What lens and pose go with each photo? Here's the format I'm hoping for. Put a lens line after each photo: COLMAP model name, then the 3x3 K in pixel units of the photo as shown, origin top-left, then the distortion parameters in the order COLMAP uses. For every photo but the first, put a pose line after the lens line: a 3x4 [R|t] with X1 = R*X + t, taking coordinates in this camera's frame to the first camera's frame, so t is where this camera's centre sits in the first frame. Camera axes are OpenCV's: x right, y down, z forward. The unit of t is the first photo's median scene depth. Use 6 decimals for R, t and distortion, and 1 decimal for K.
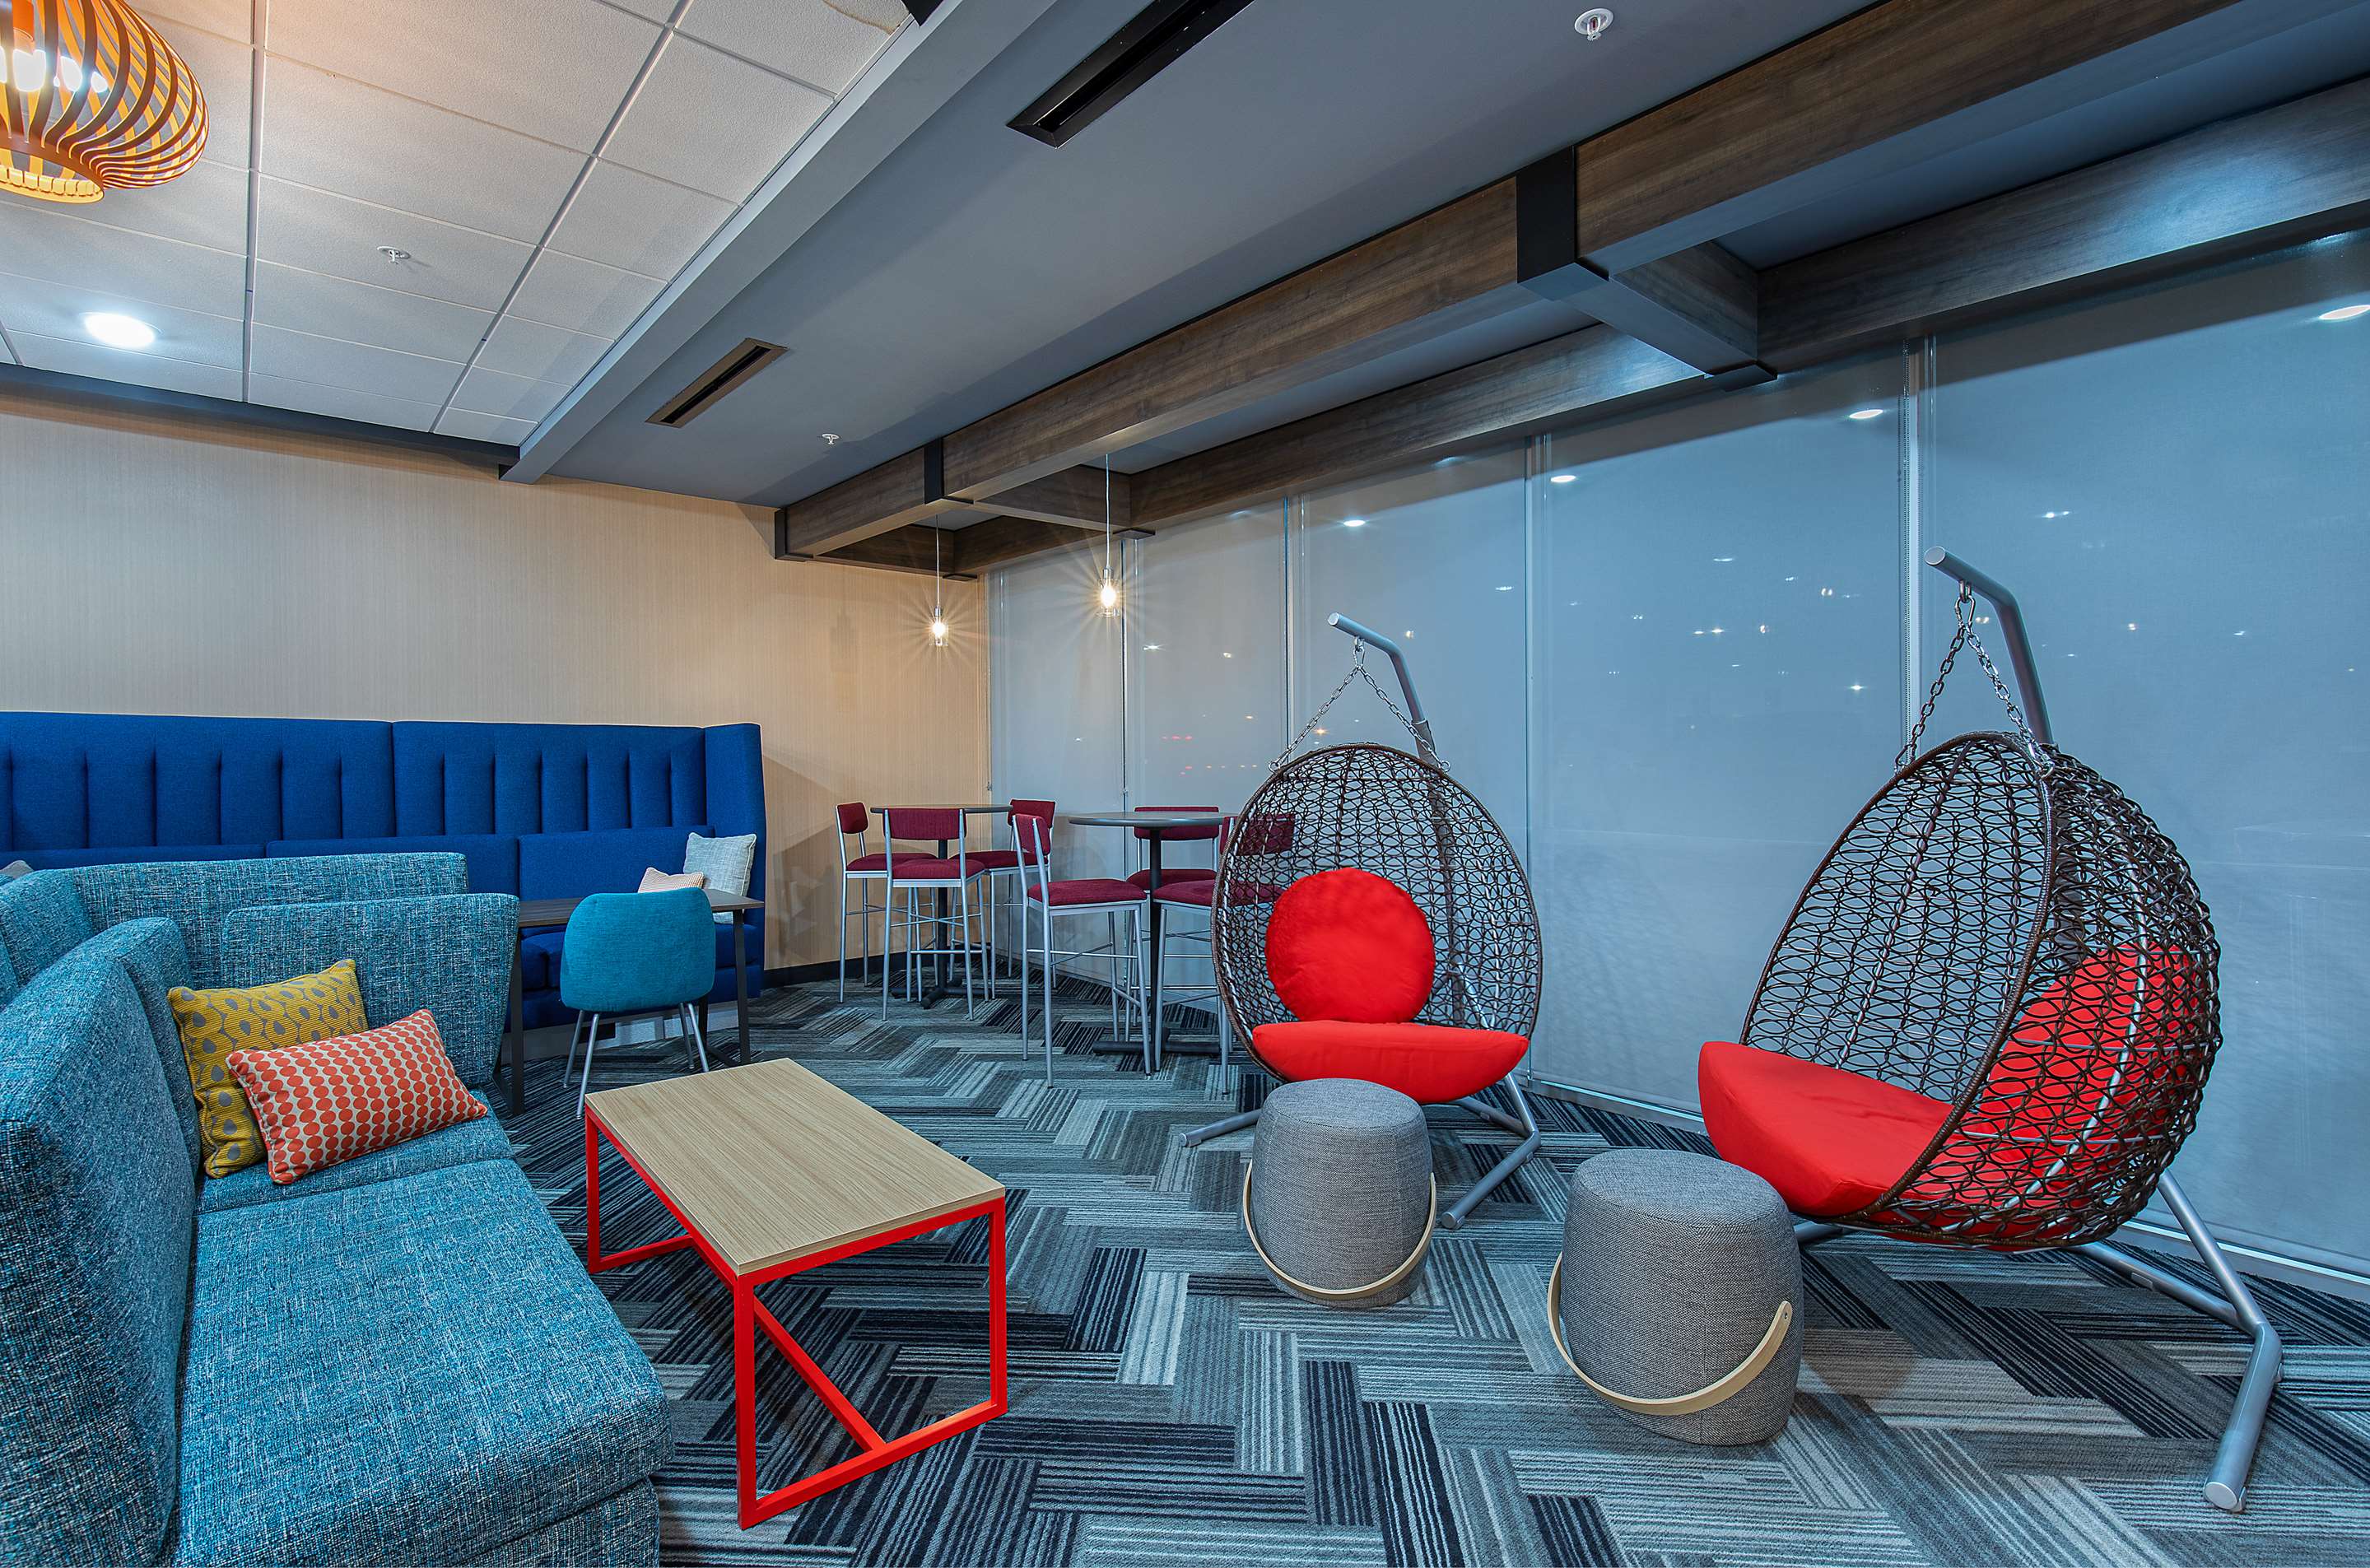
lens RADIAL K [[1096.7, 0, 1233.6], [0, 1096.7, 778.6], [0, 0, 1]] dist [0.001241, 0.000176]
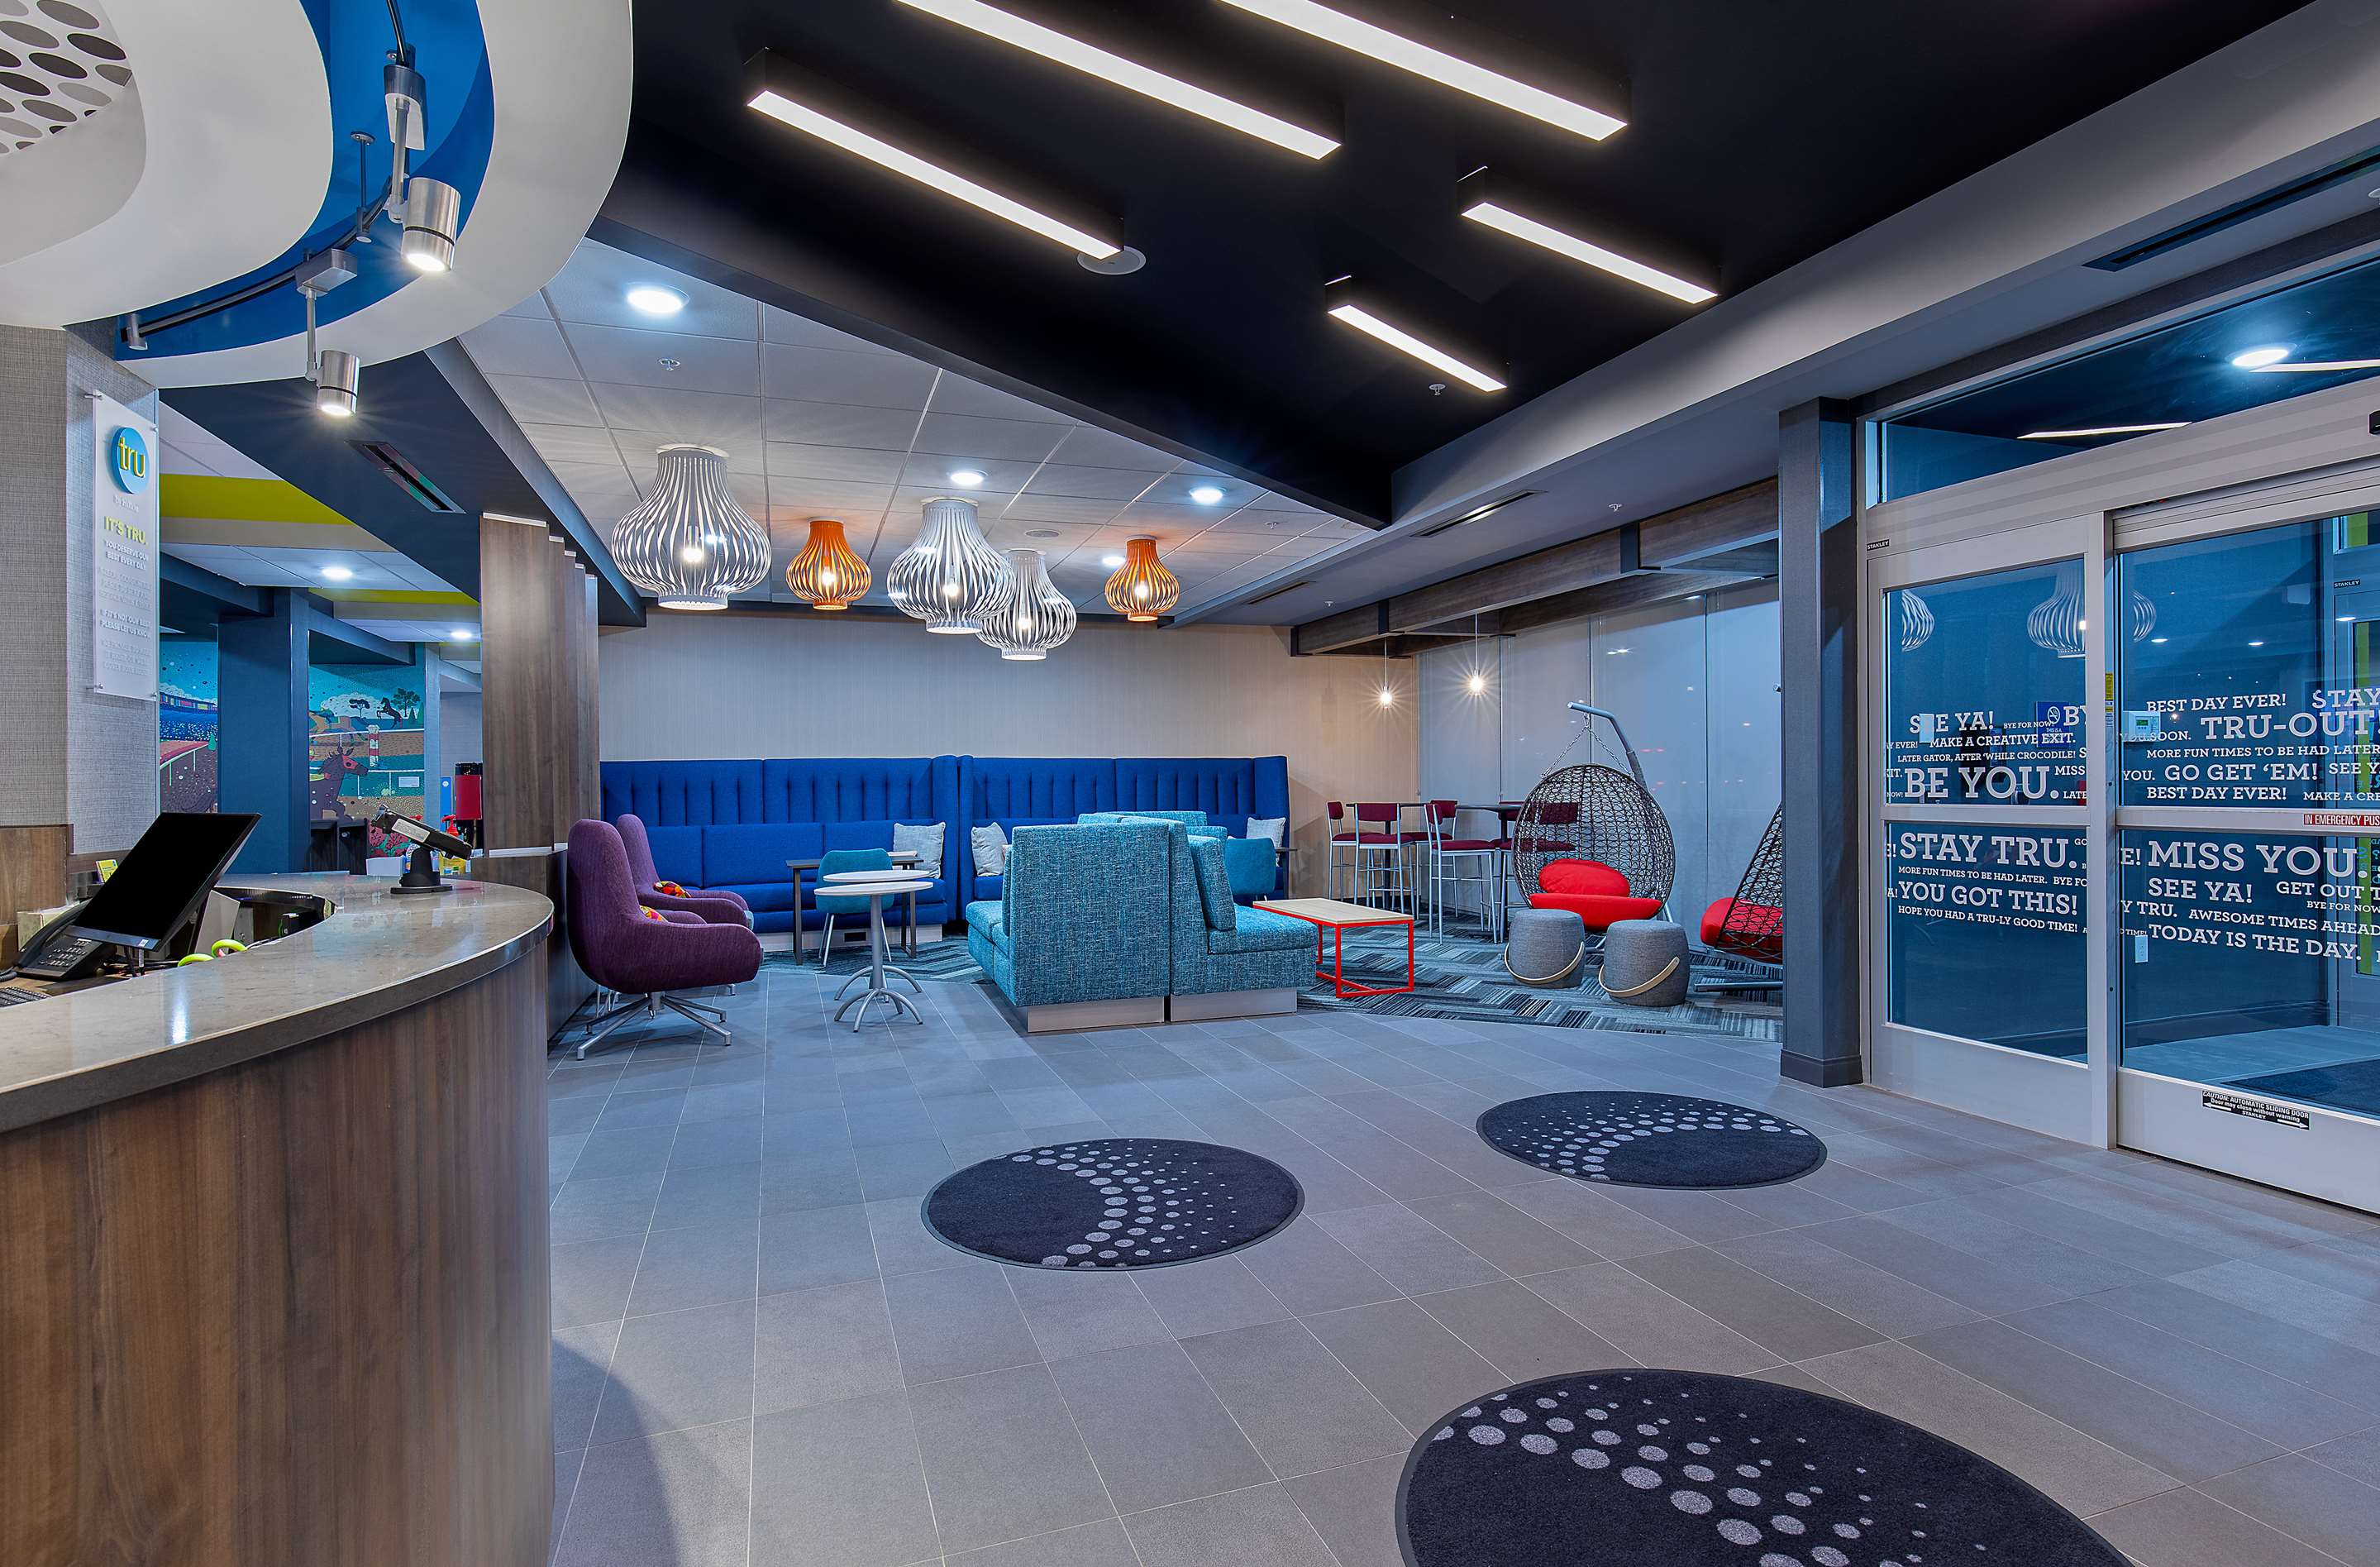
lens RADIAL K [[1222.6, 0, 1239.8], [0, 1222.6, 786.5], [0, 0, 1]] dist [-0.001162, -0.000174]
pose [[0.927728, -0.006584, -0.373199, 0.398093], [0.003242, 0.999949, -0.009580, 0.031366], [0.373243, 0.007678, 0.927702, -1.460721]]
